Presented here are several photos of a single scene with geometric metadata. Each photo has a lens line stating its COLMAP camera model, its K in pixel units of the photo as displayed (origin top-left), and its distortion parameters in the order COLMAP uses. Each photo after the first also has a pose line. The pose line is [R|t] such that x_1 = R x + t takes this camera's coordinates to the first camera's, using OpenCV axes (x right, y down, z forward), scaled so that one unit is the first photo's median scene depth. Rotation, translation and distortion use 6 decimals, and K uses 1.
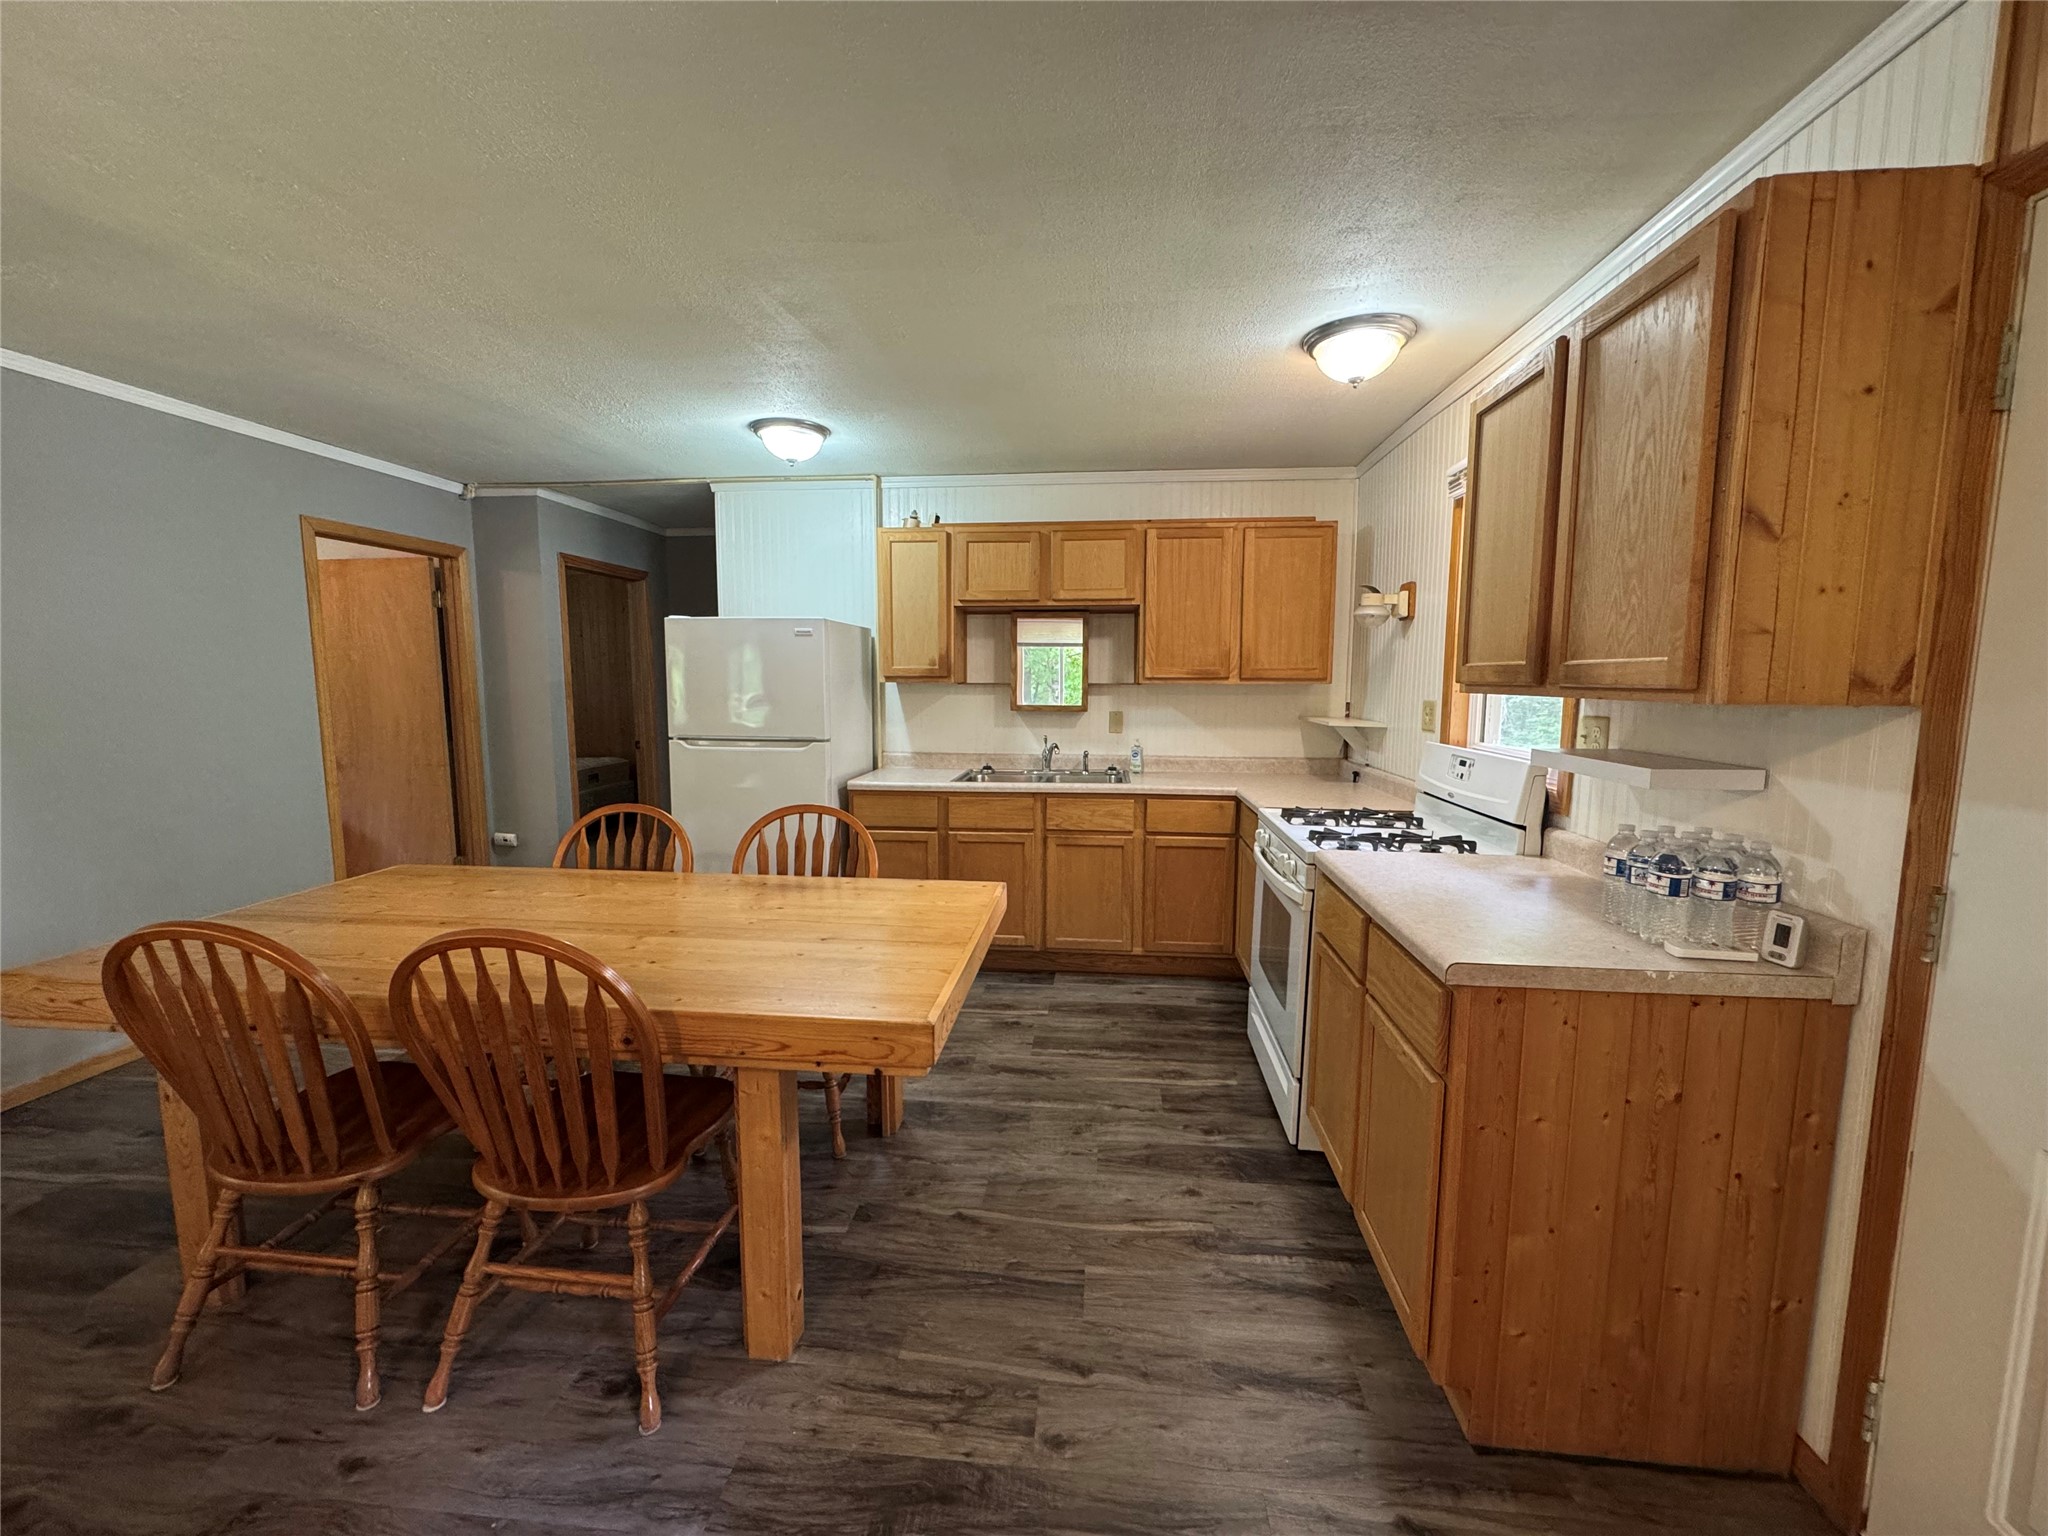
lens RADIAL K [[815.2, 0, 1023.9], [0, 815.2, 764.1], [0, 0, 1]] dist [-0.002292, 0.000612]
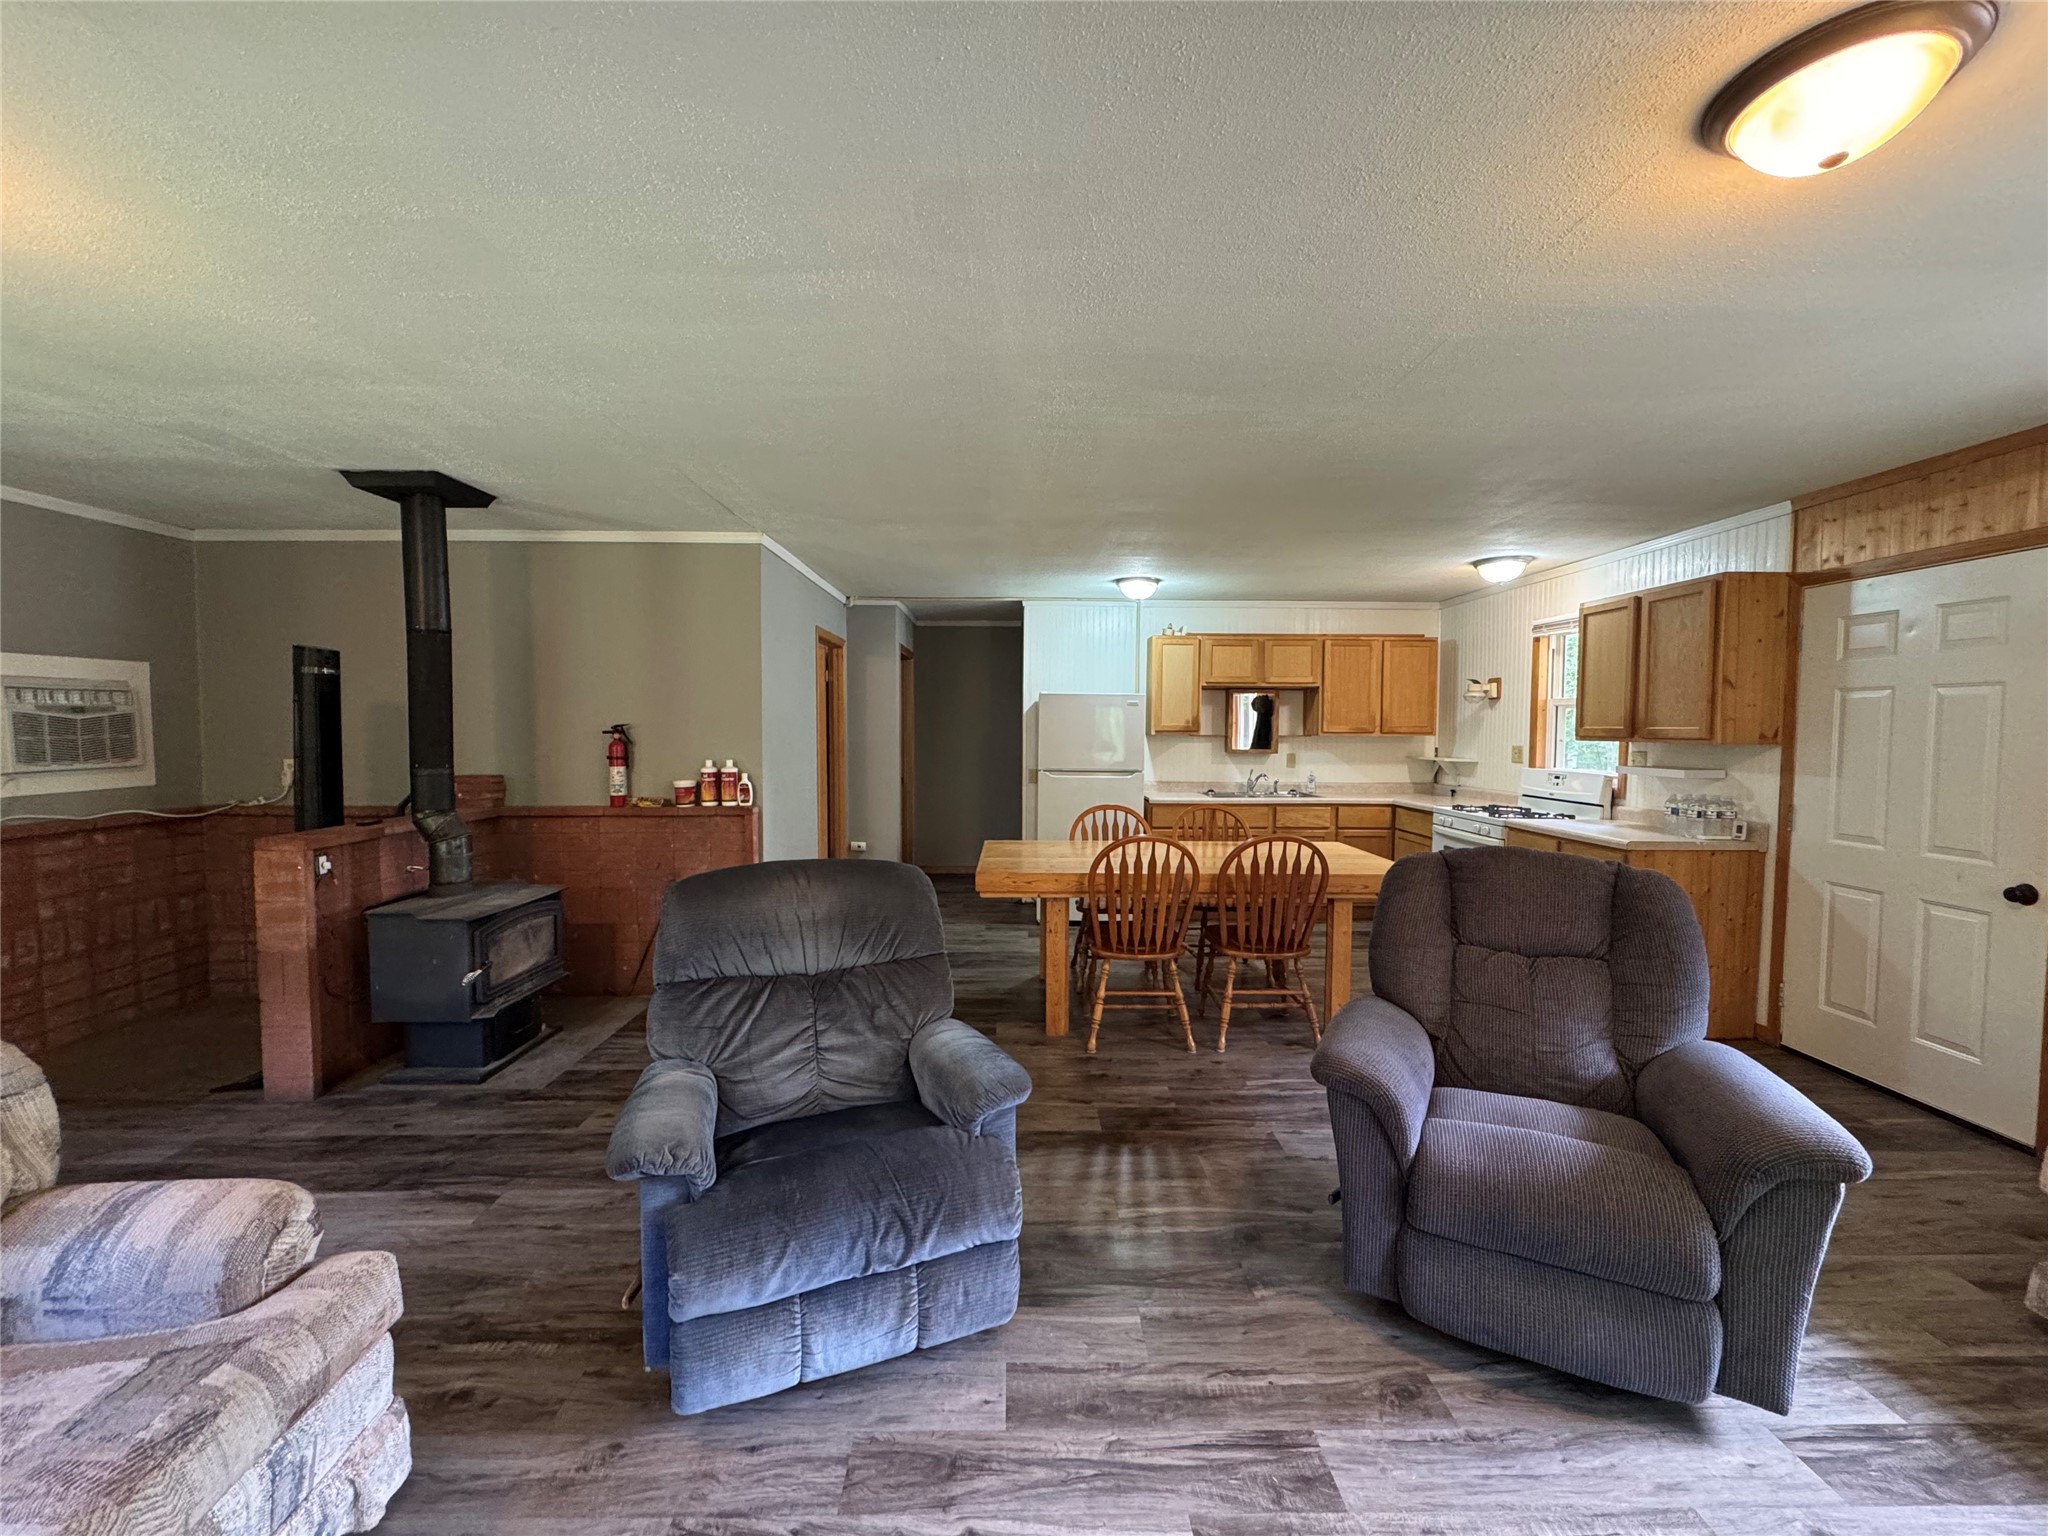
lens RADIAL K [[815.2, 0, 1023.9], [0, 815.2, 764.1], [0, 0, 1]] dist [-0.002292, 0.000612]
pose [[0.993351, -0.002664, 0.115096, -0.649259], [0.009768, 0.998077, -0.061204, 0.050664], [-0.114712, 0.061921, 0.991467, -0.531051]]
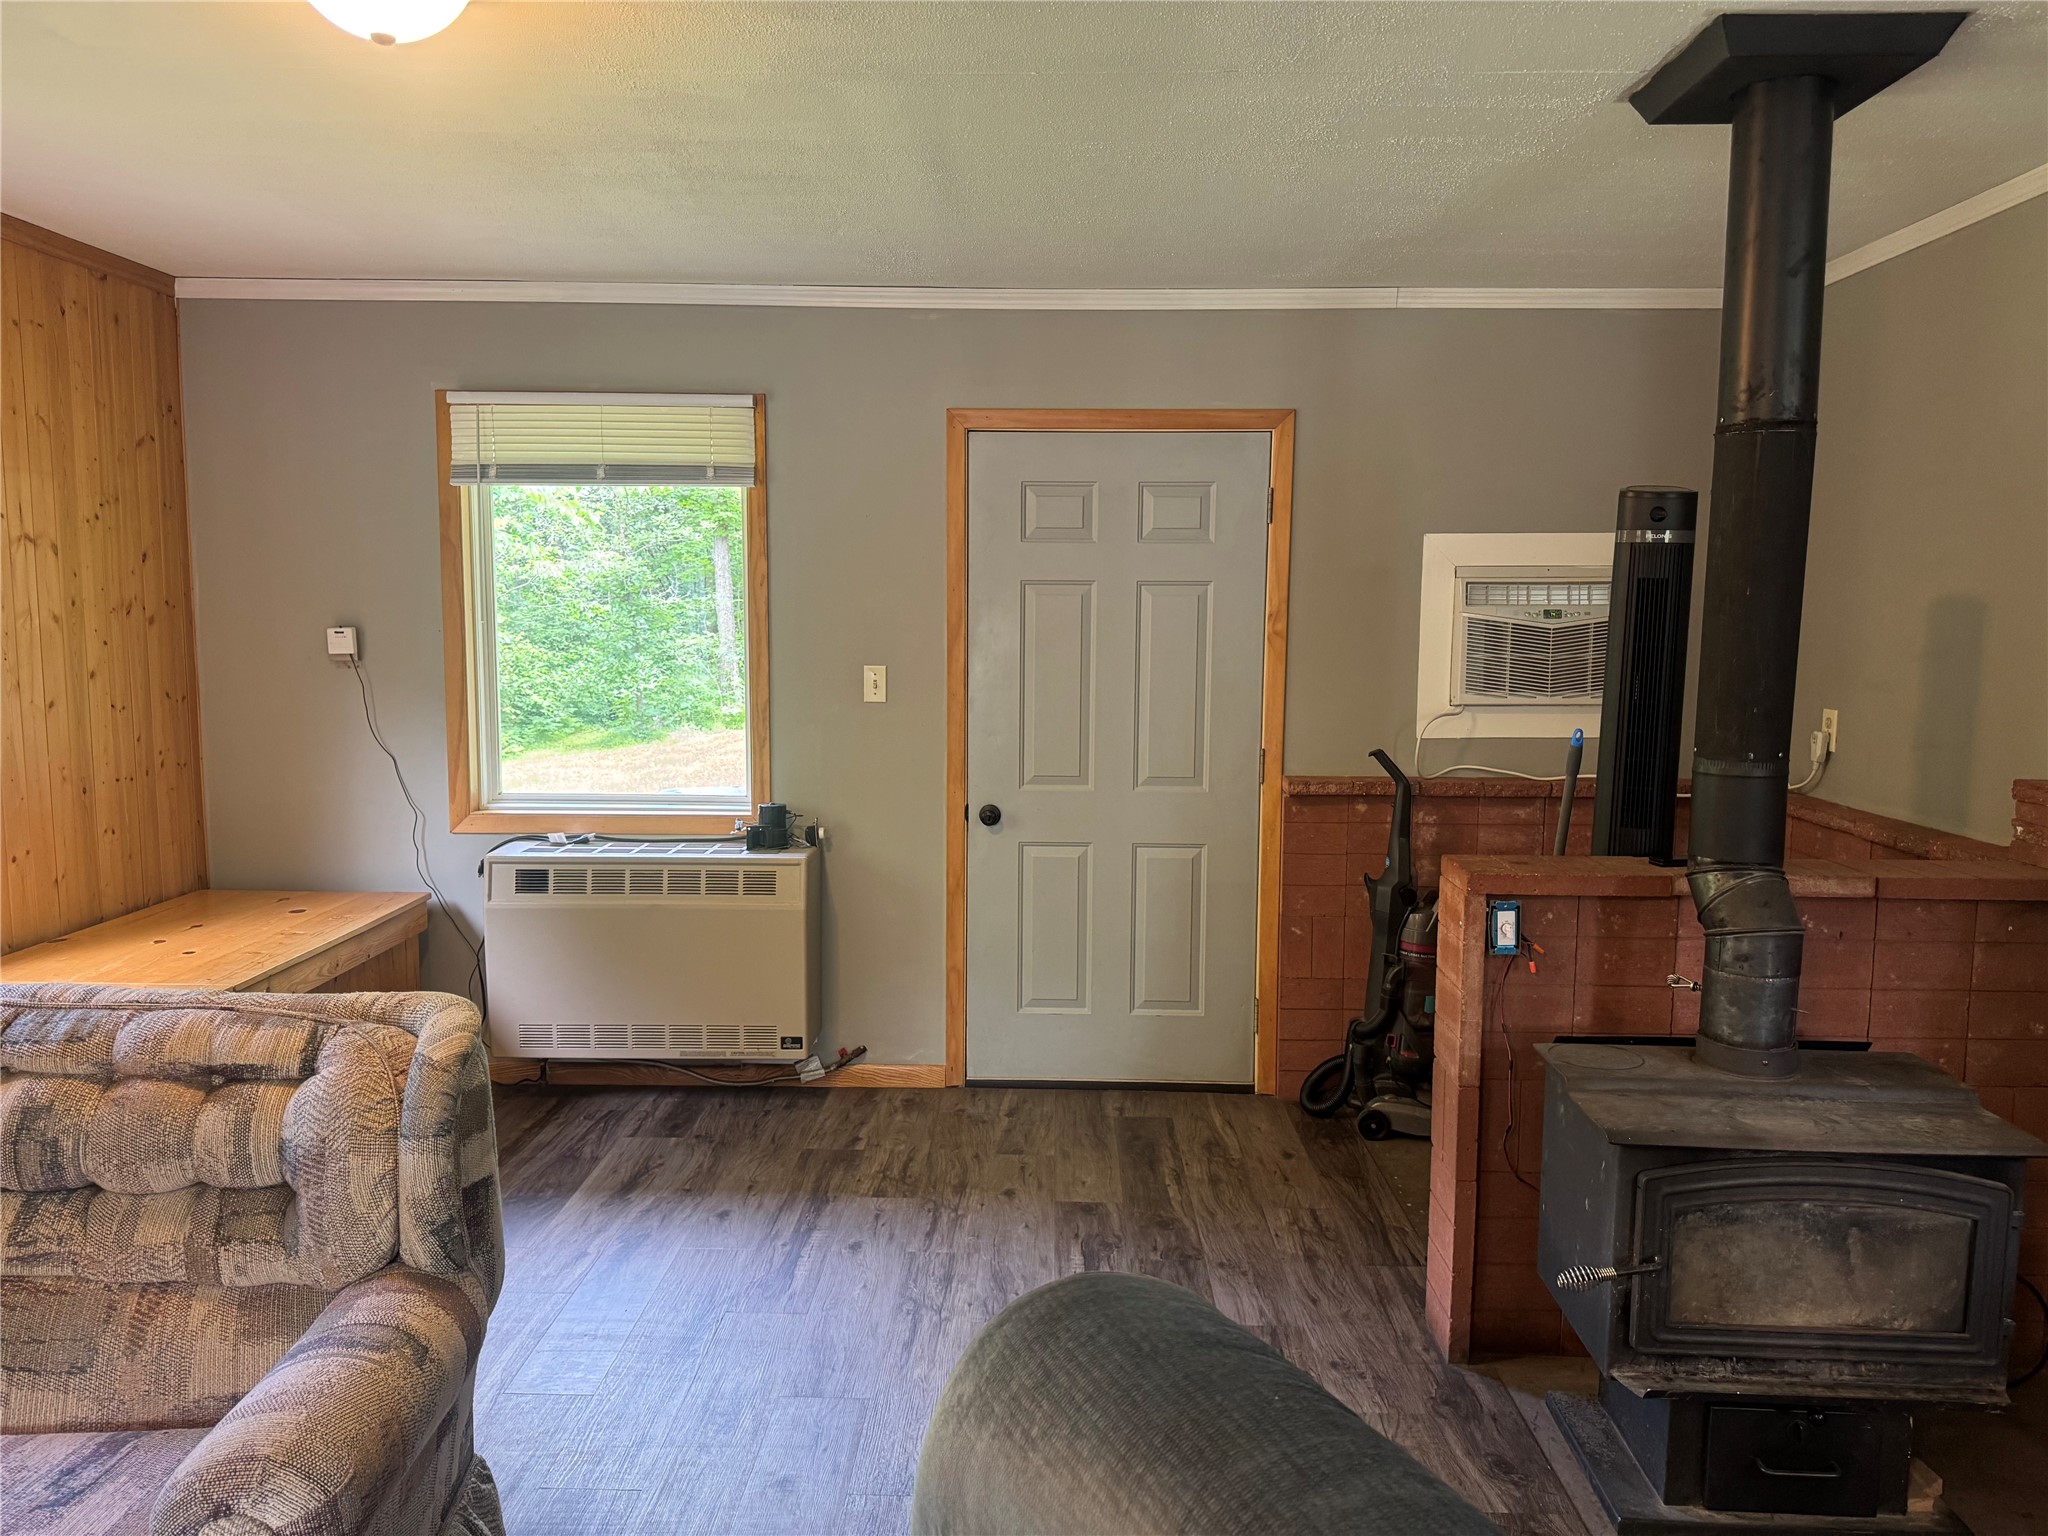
lens RADIAL K [[1429.1, 0, 1024.0], [0, 1429.1, 768.0], [0, 0, 1]] dist [0.060876, -0.078343]
pose [[0.079297, 0.113028, -0.990422, -0.557190], [-0.118328, 0.987594, 0.103231, -0.034596], [0.989803, 0.109009, 0.091688, 0.067490]]
